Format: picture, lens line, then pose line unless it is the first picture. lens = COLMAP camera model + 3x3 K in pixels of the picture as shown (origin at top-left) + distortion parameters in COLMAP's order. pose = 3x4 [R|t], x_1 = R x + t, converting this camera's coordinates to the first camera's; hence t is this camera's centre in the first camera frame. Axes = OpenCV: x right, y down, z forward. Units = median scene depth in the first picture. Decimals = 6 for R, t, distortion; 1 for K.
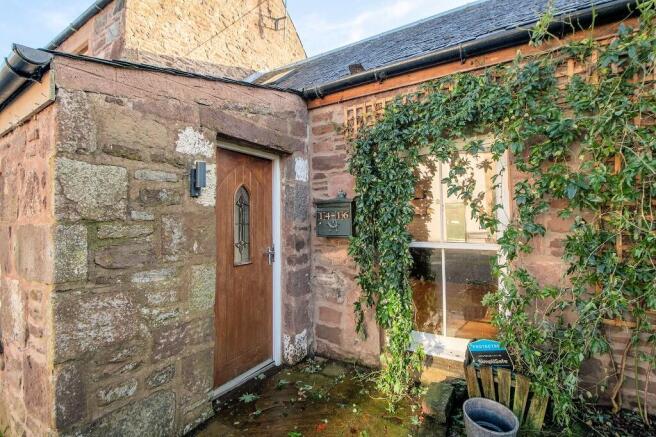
lens RADIAL K [[314.3, 0, 329.7], [0, 314.3, 219.0], [0, 0, 1]] dist [-0.021297, -0.000600]
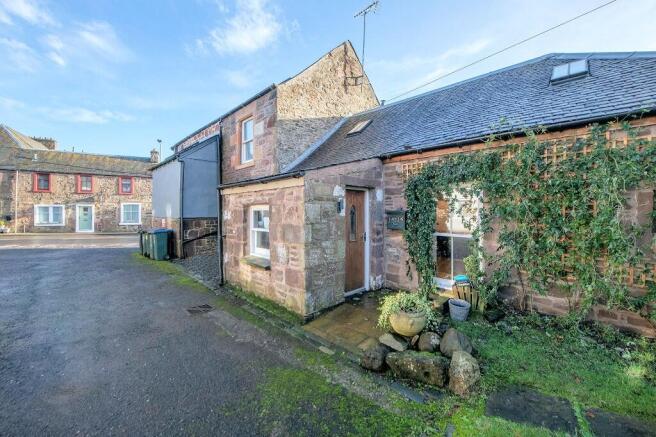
lens RADIAL K [[267.4, 0, 330.3], [0, 267.4, 211.6], [0, 0, 1]] dist [-0.011700, -0.000008]
pose [[0.974775, 0.009589, -0.222986, -0.015319], [-0.007839, 0.999931, 0.008732, -0.072374], [0.223054, -0.006764, 0.974783, -0.806067]]
